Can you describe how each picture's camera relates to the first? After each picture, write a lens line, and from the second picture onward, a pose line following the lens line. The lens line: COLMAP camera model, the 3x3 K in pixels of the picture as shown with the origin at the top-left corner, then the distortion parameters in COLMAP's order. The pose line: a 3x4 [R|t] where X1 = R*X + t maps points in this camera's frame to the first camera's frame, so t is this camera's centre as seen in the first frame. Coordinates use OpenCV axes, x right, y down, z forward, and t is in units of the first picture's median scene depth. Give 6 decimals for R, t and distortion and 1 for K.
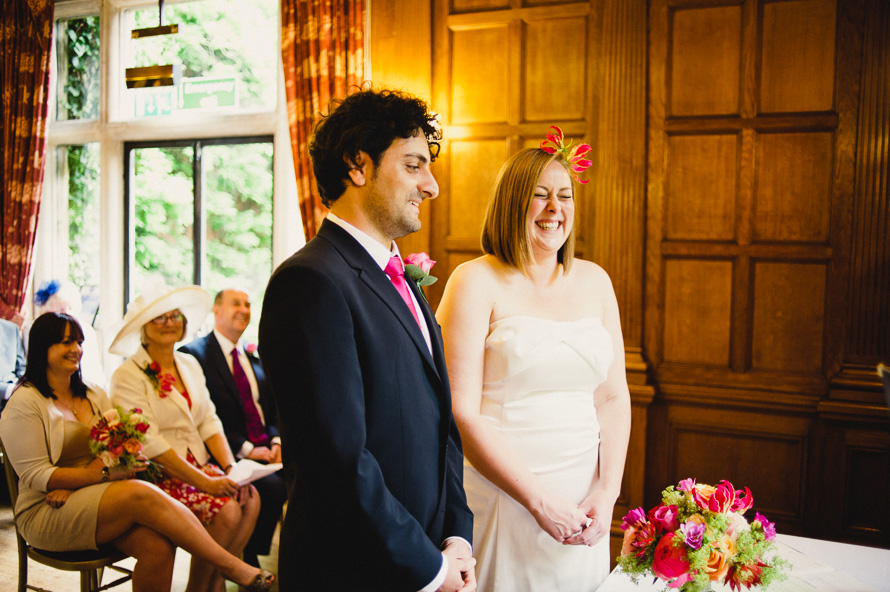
lens RADIAL K [[899.8, 0, 441.1], [0, 899.8, 298.3], [0, 0, 1]] dist [-0.055337, 0.000000]
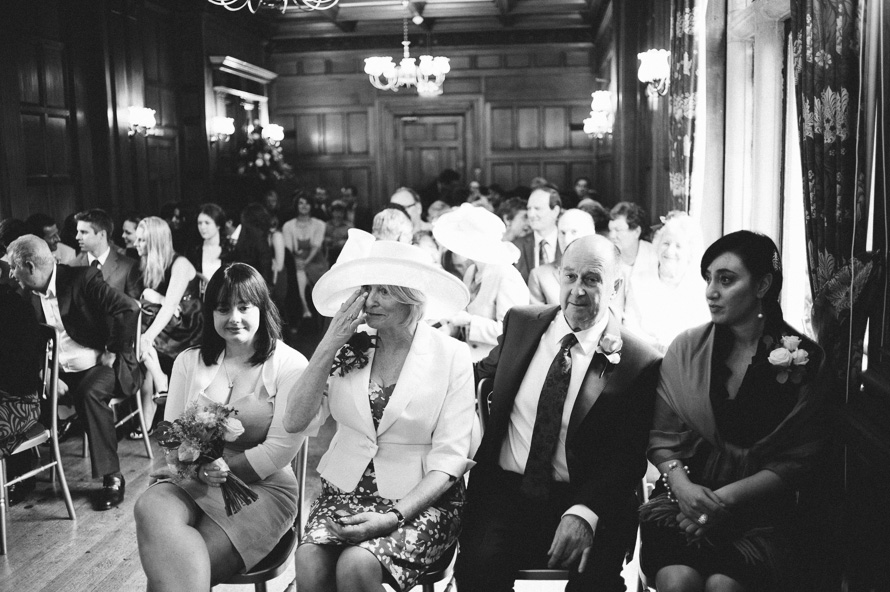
lens RADIAL K [[899.8, 0, 441.6], [0, 899.8, 296.5], [0, 0, 1]] dist [-0.055337, 0.000000]
pose [[0.320450, 0.105146, -0.941412, 0.332242], [-0.034618, 0.994457, 0.099286, -0.028521], [0.946633, 0.000774, 0.322314, 0.721390]]
